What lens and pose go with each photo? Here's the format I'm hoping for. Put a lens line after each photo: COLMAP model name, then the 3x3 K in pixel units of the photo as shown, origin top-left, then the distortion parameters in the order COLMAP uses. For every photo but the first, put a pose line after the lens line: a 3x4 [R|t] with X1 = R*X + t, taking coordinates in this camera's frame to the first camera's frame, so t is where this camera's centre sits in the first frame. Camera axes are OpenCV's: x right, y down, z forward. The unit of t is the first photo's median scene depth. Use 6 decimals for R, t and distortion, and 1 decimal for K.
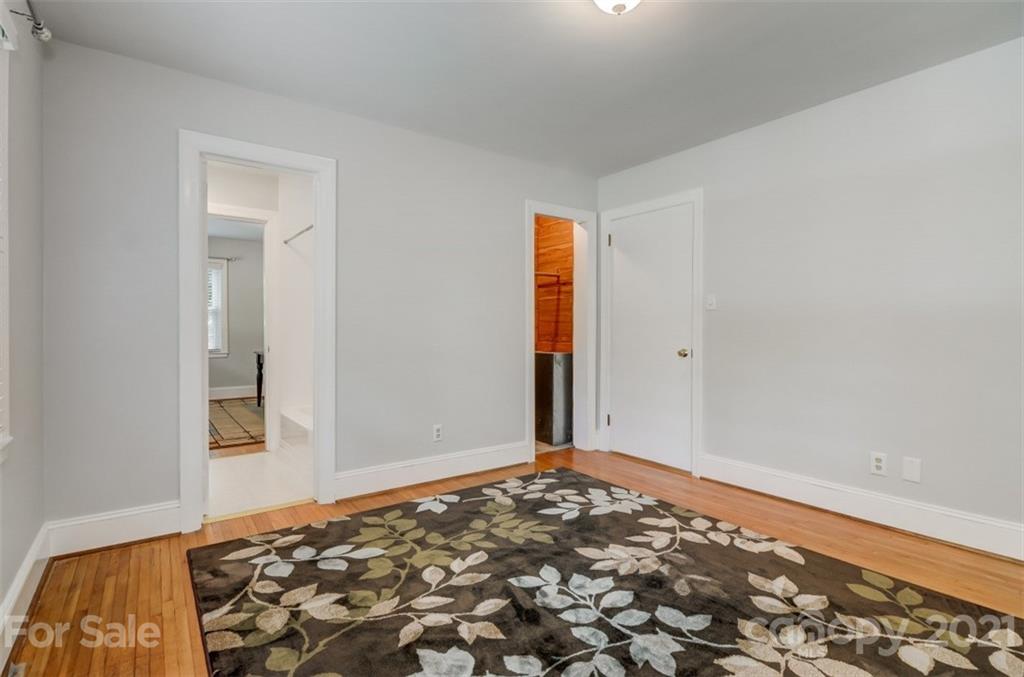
lens RADIAL K [[501.7, 0, 513.7], [0, 501.7, 337.4], [0, 0, 1]] dist [-0.000123, -0.001990]
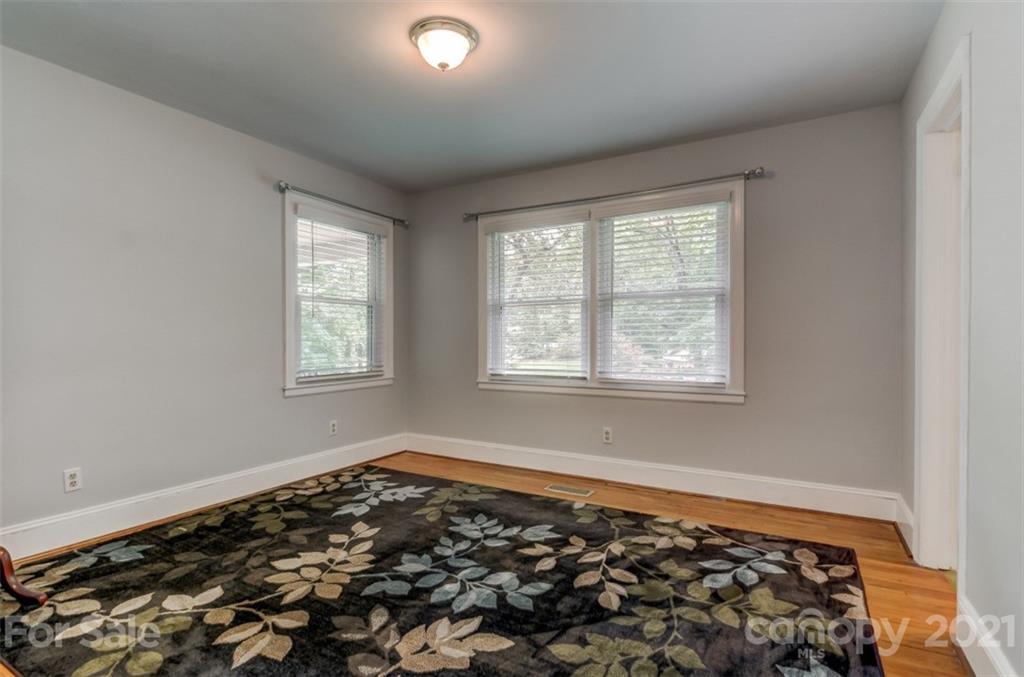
lens RADIAL K [[501.7, 0, 513.7], [0, 501.7, 337.4], [0, 0, 1]] dist [-0.000123, -0.001990]
pose [[-0.914693, -0.001380, -0.404148, 0.452698], [-0.007151, 0.999893, 0.012771, -0.025819], [0.404087, 0.014572, -0.914604, 1.814147]]
